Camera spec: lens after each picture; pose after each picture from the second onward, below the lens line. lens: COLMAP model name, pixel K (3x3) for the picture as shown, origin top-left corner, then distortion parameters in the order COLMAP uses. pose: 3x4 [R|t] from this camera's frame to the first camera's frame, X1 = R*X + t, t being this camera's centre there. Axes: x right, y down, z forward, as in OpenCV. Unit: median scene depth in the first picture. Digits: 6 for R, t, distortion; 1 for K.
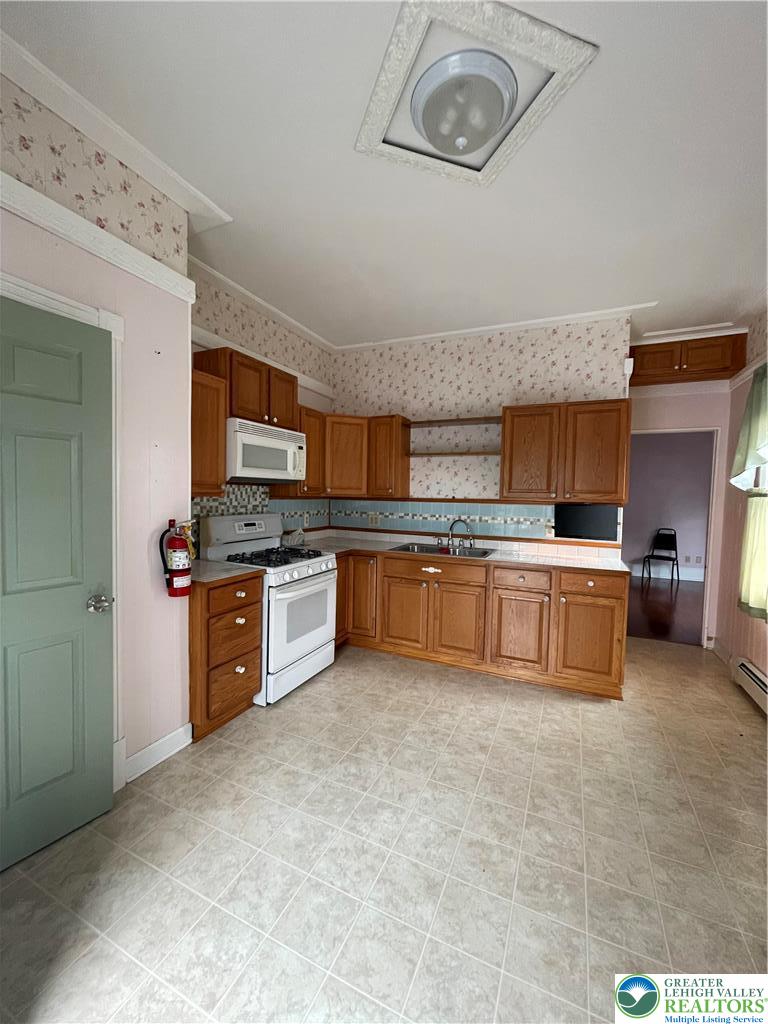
lens RADIAL K [[413.7, 0, 379.7], [0, 413.7, 512.0], [0, 0, 1]] dist [-0.000717, 0.001002]
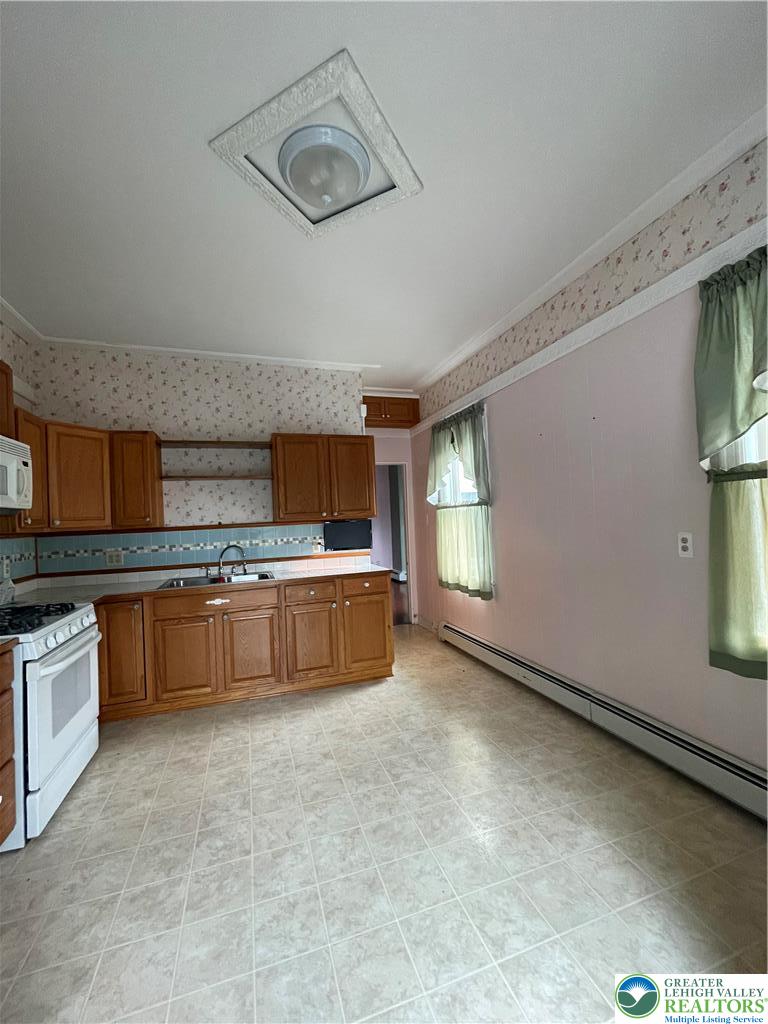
lens RADIAL K [[413.7, 0, 379.7], [0, 413.7, 512.0], [0, 0, 1]] dist [-0.000717, 0.001002]
pose [[0.730258, -0.038858, 0.682065, -0.233474], [0.089071, 0.995275, -0.038662, 0.009984], [-0.677340, 0.088985, 0.730269, 0.066785]]
